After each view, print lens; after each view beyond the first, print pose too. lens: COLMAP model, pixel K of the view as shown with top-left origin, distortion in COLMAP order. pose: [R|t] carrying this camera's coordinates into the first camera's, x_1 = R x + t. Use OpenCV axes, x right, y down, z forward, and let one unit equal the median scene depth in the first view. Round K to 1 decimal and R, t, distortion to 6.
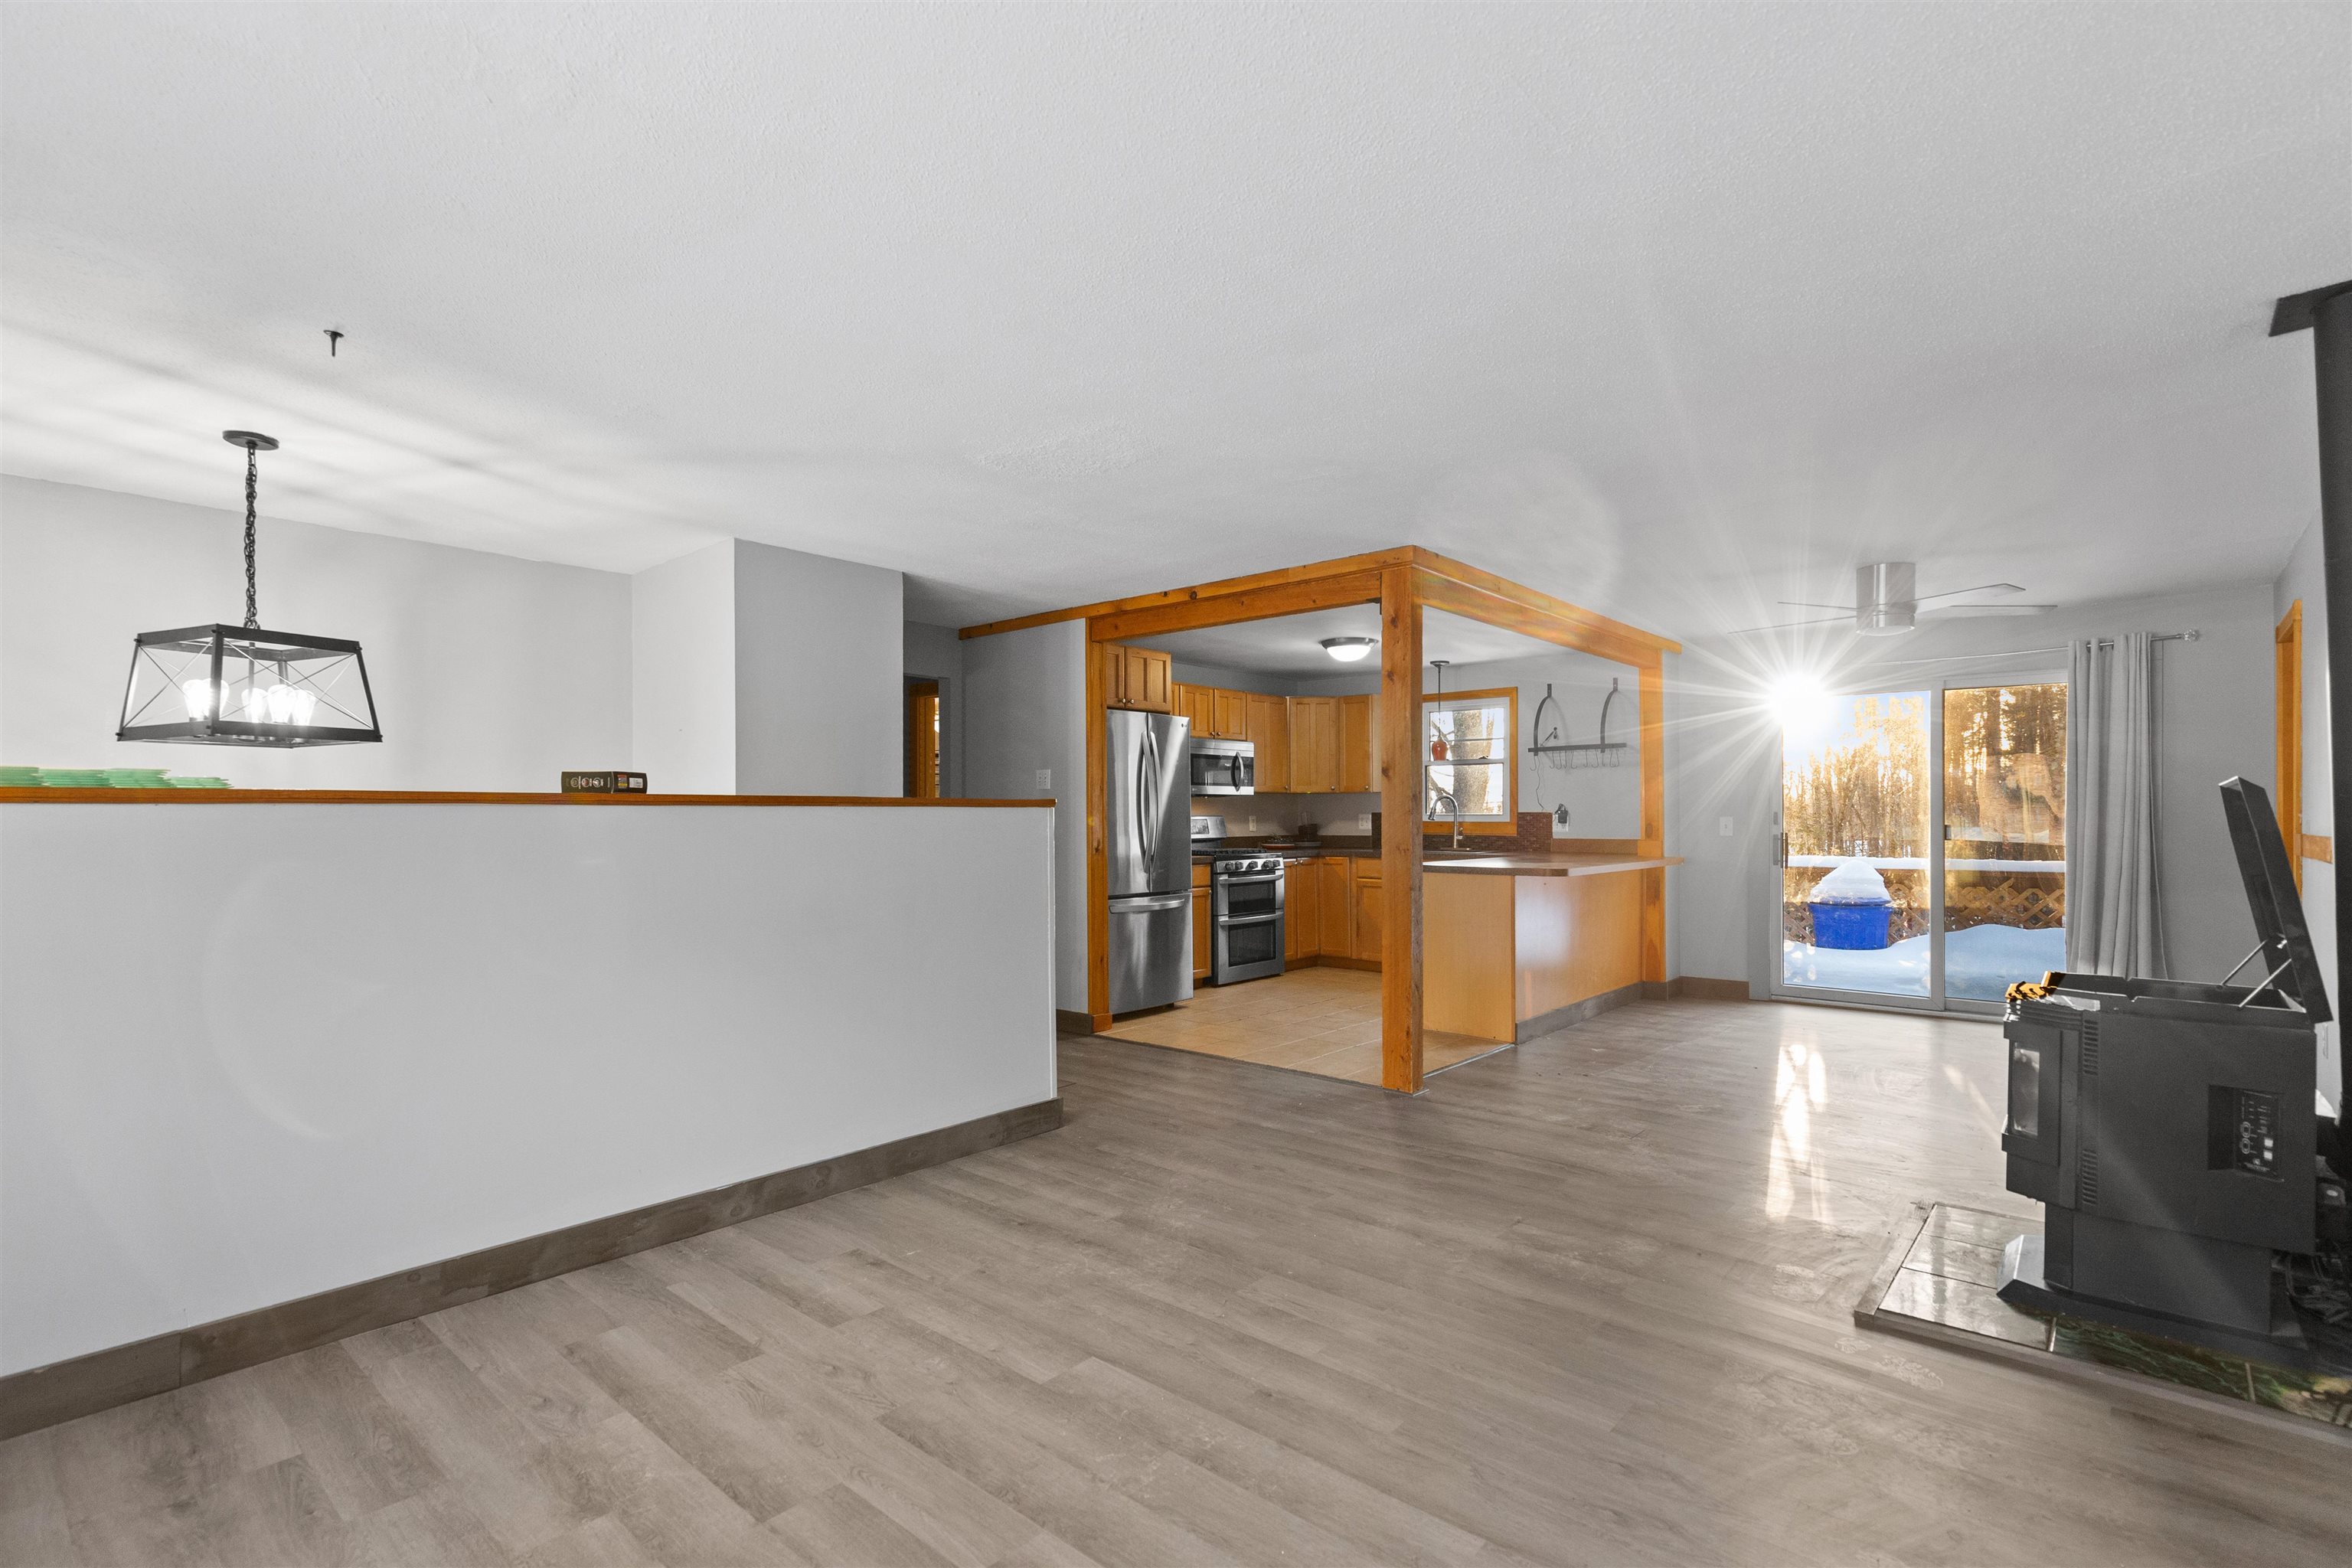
lens RADIAL K [[1099.7, 0, 1195.6], [0, 1099.7, 813.2], [0, 0, 1]] dist [0.005869, -0.001730]
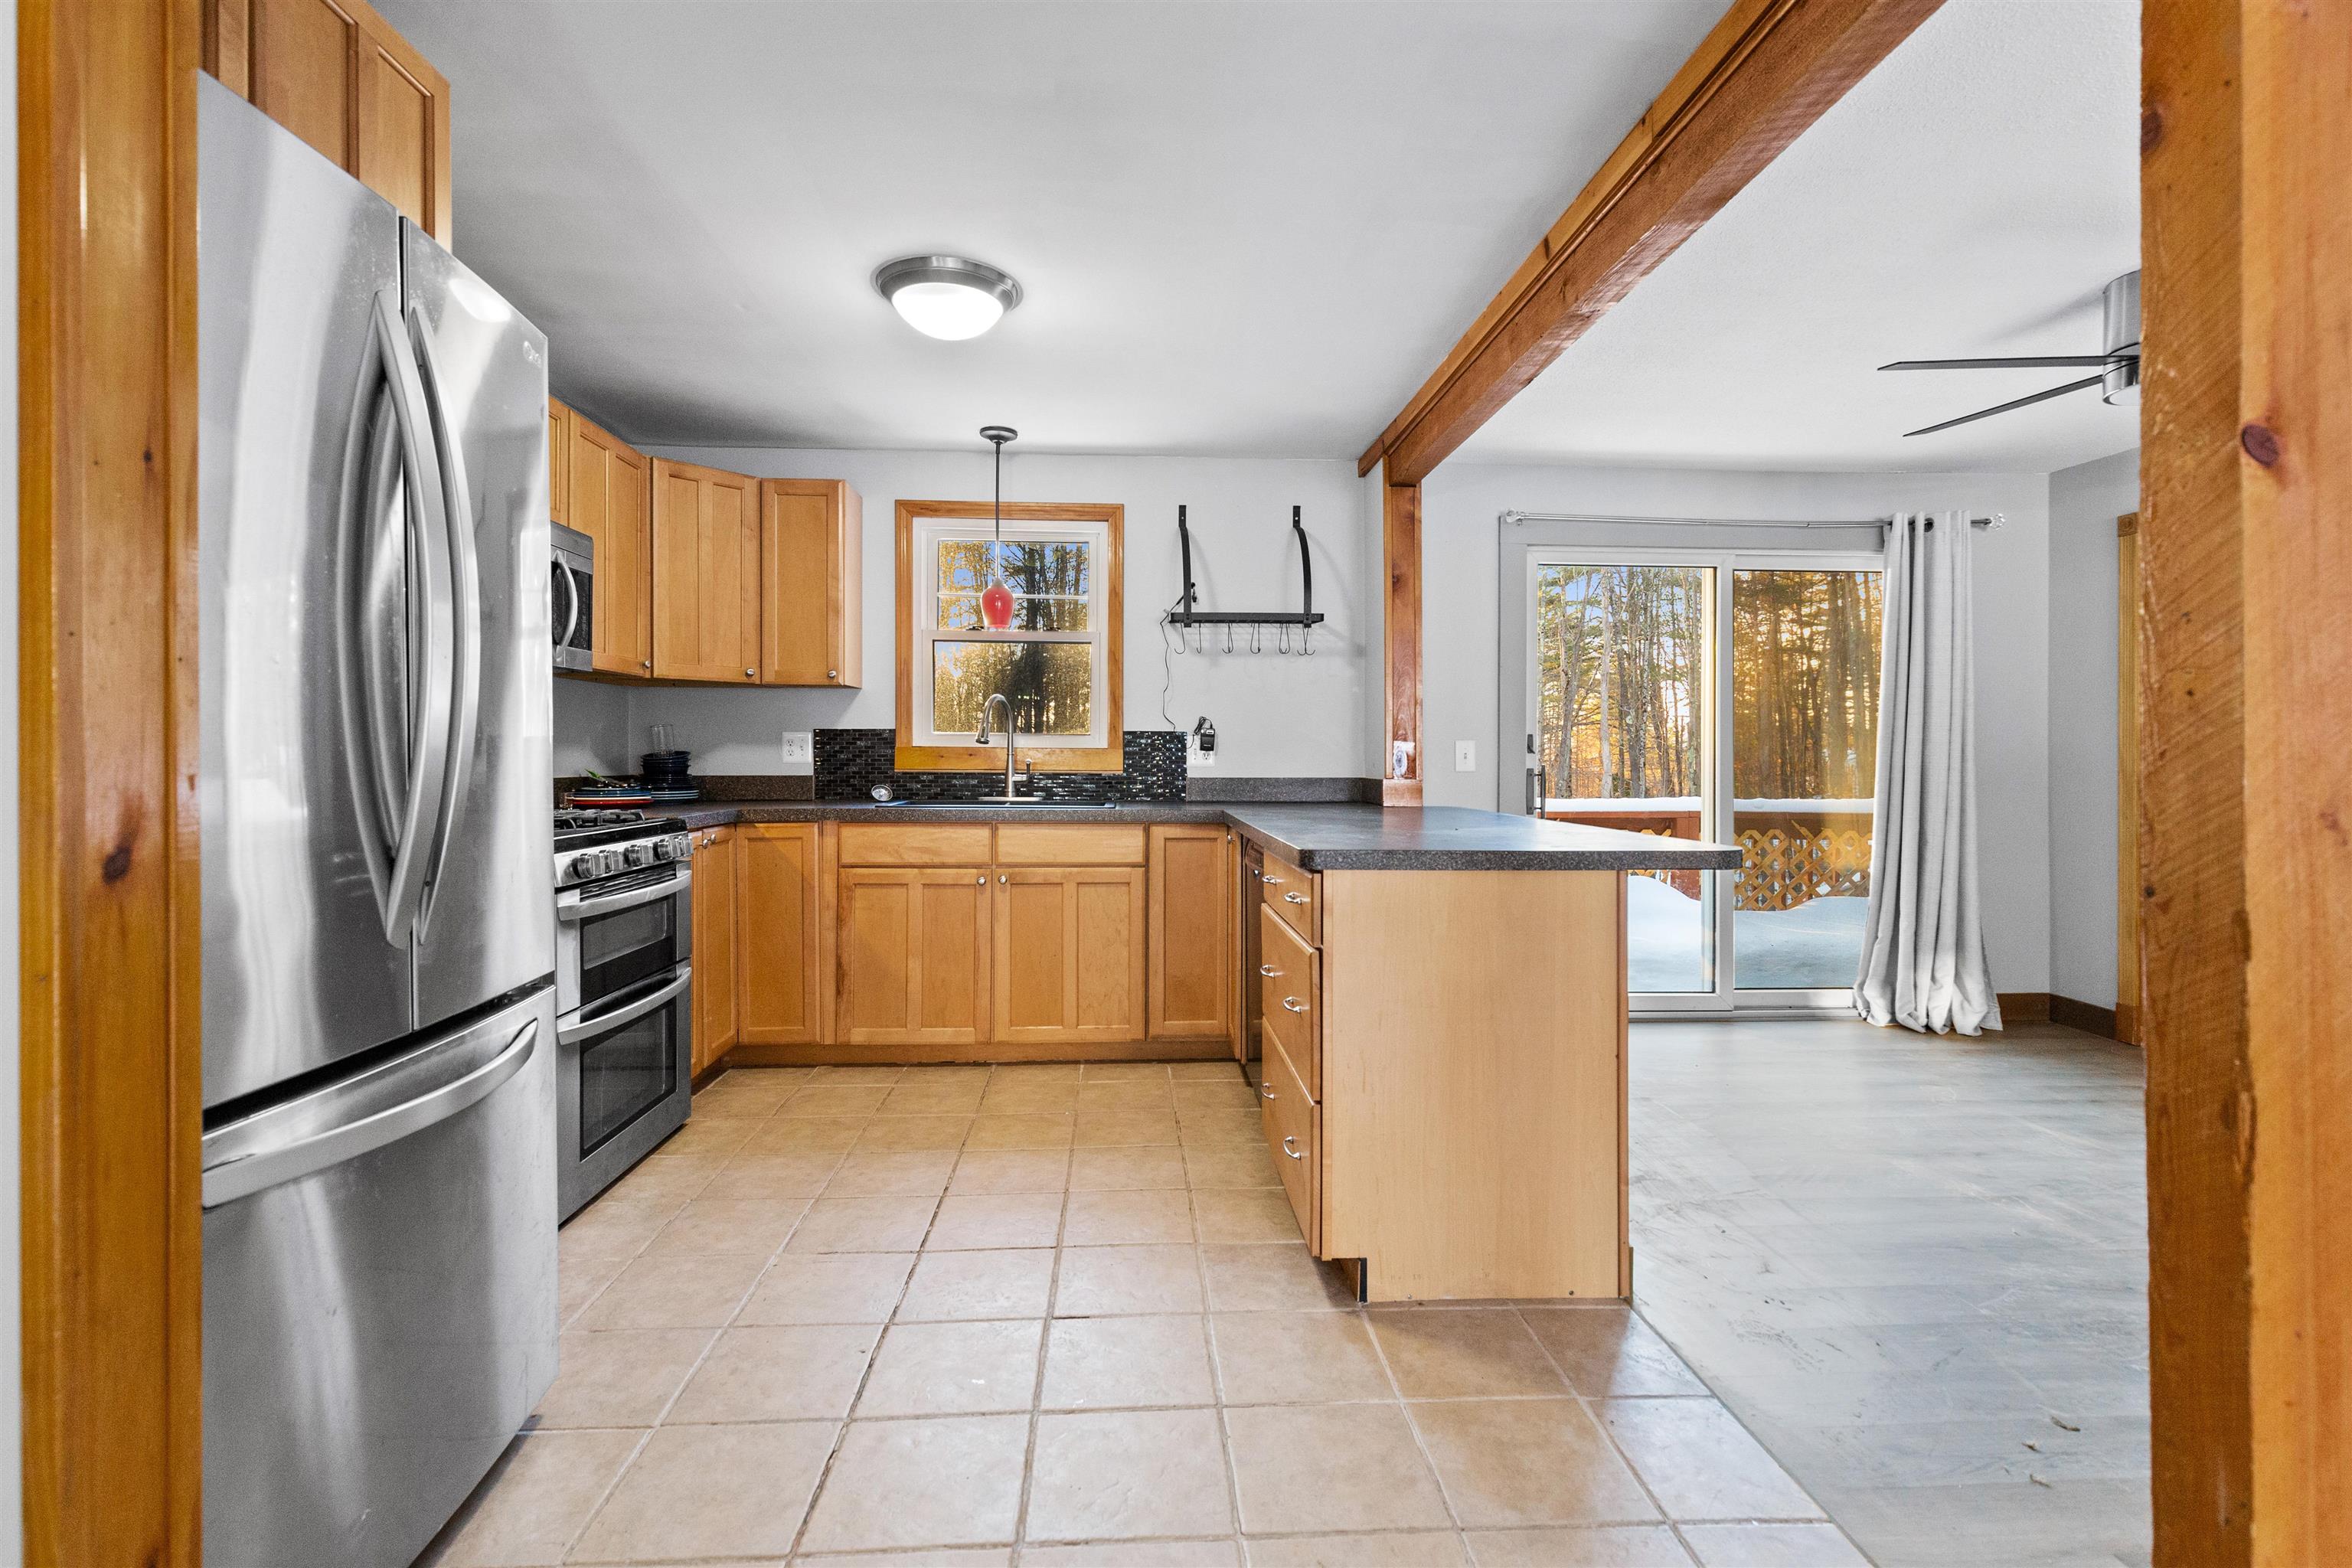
lens RADIAL K [[1099.7, 0, 1170.3], [0, 1099.7, 760.1], [0, 0, 1]] dist [0.005869, -0.001730]
pose [[0.723371, 0.004240, 0.690446, -0.071803], [-0.008141, 0.999964, 0.002389, 0.012222], [-0.690411, -0.007349, 0.723380, 0.589919]]
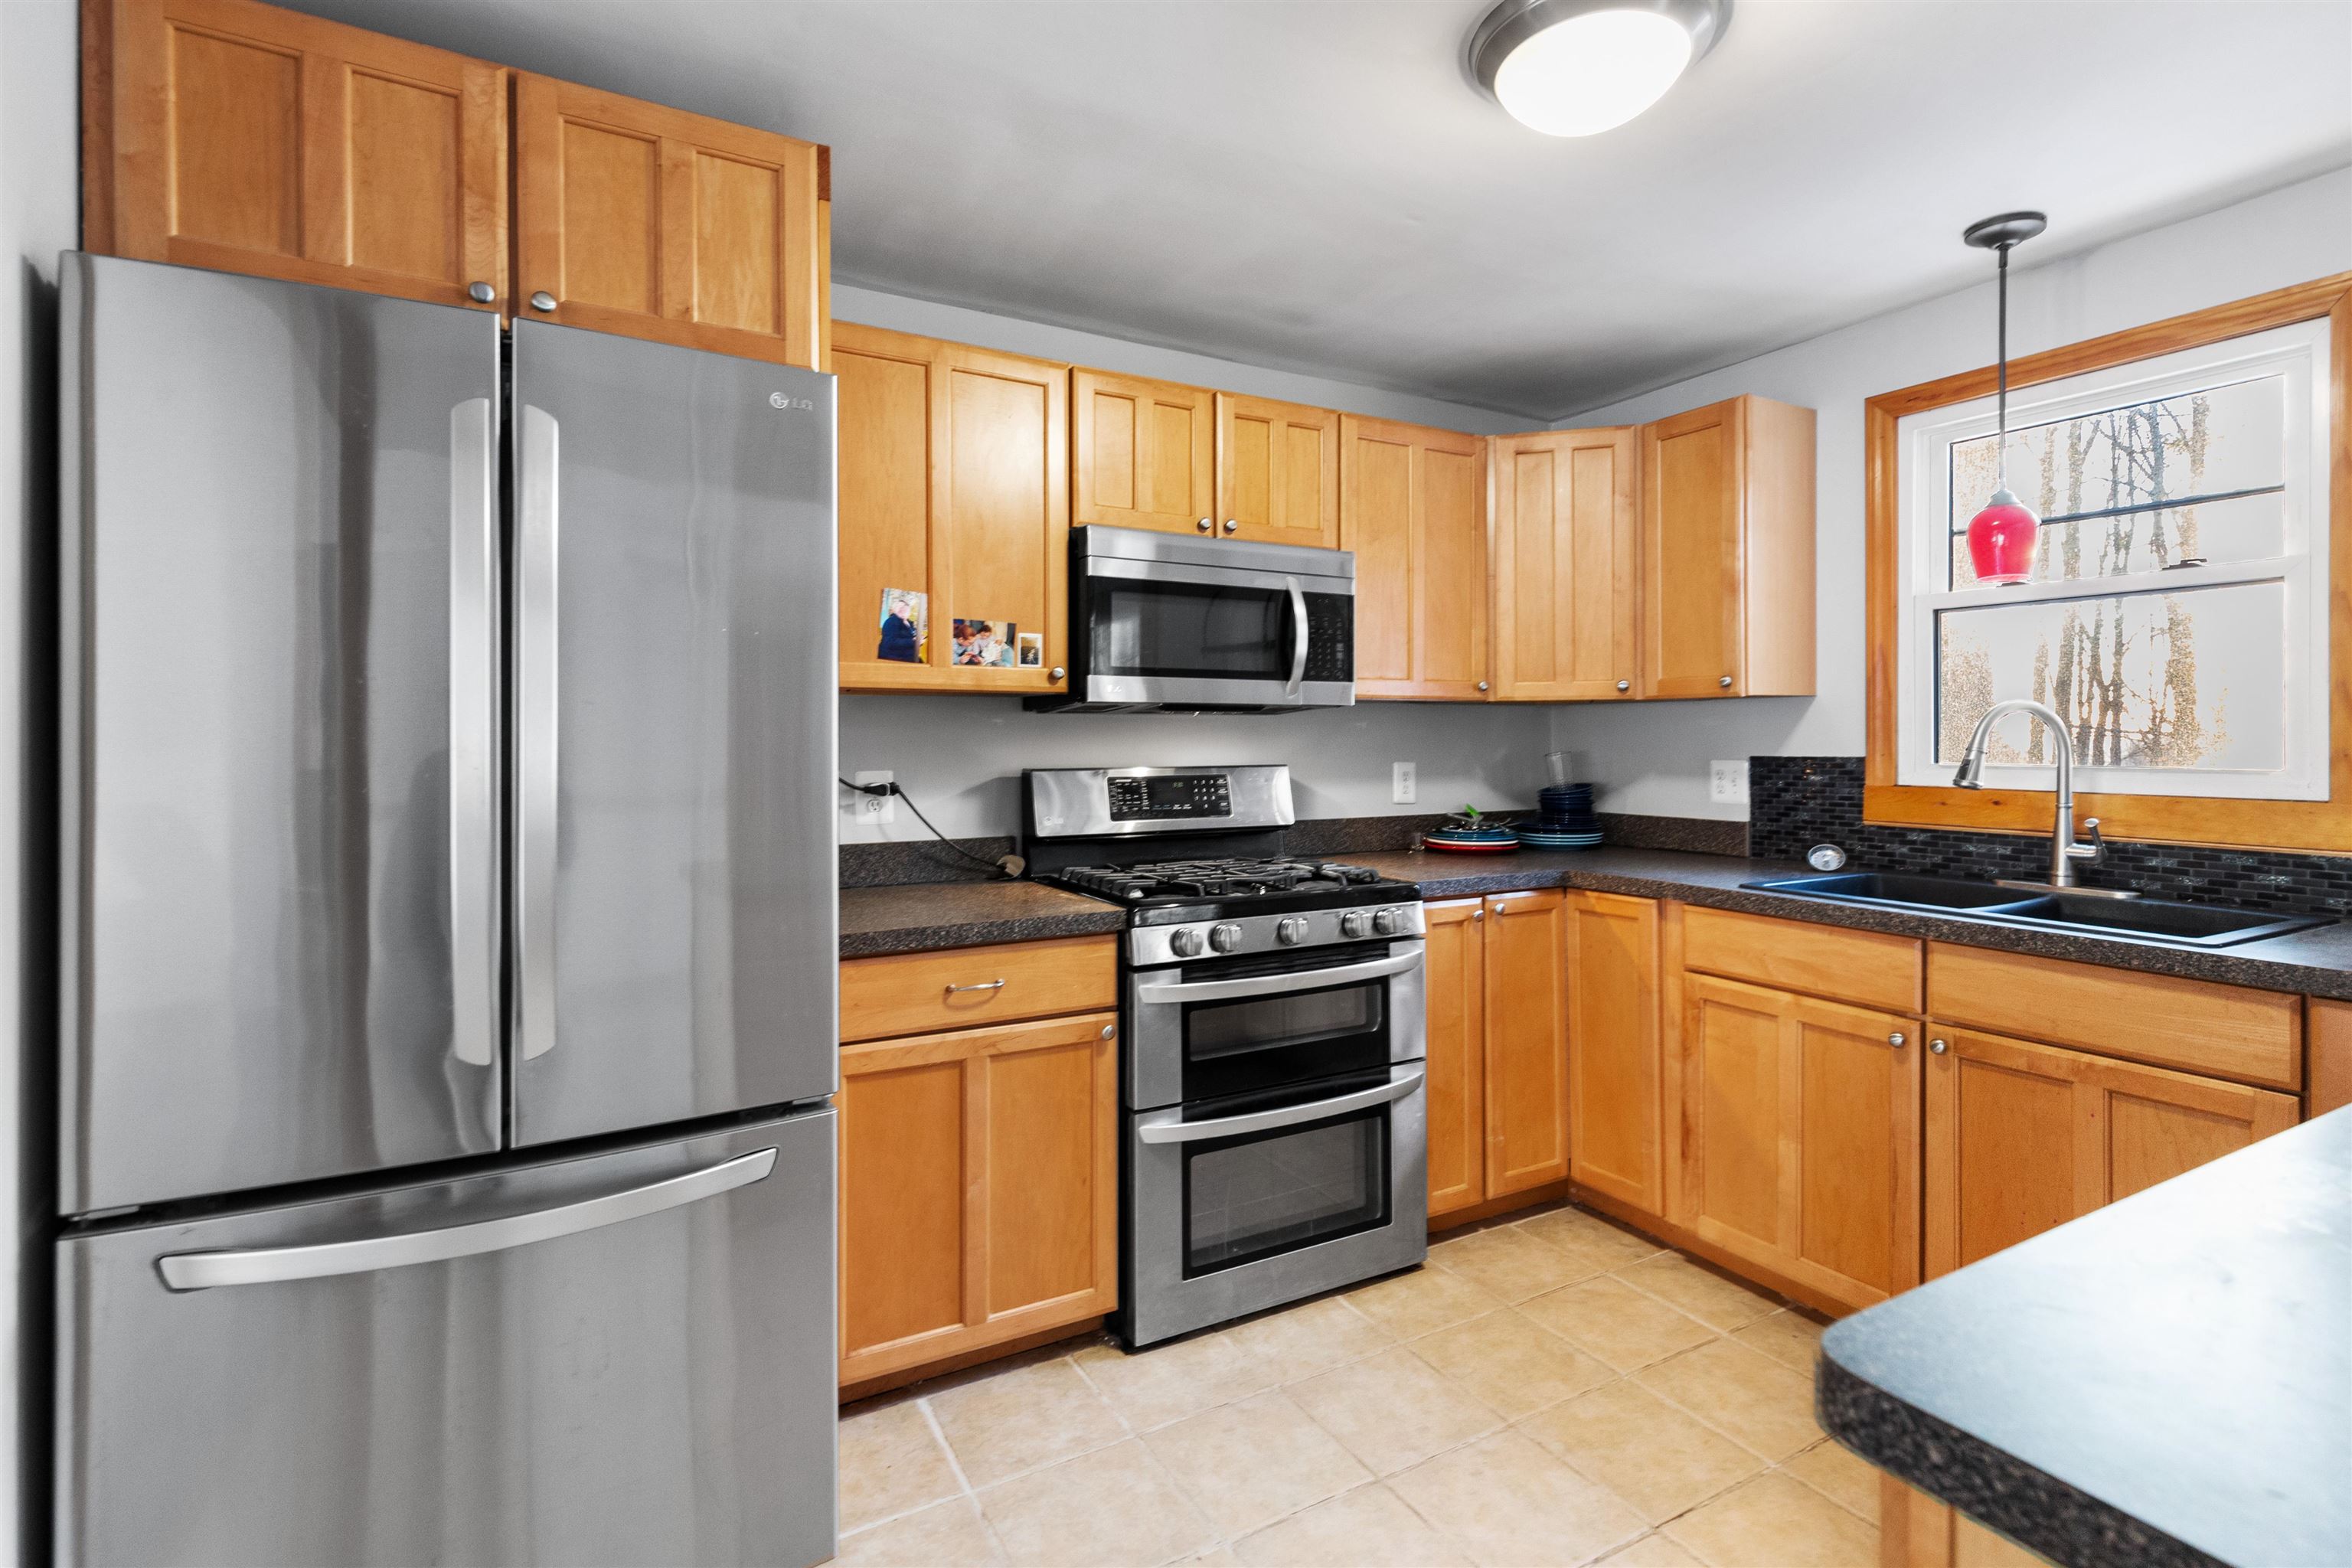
lens RADIAL K [[1099.7, 0, 1195.5], [0, 1099.7, 742.8], [0, 0, 1]] dist [0.005869, -0.001730]
pose [[0.939242, 0.001058, -0.343255, 0.127444], [0.001395, 0.999975, 0.006899, -0.008155], [0.343254, -0.006959, 0.939217, 0.678541]]
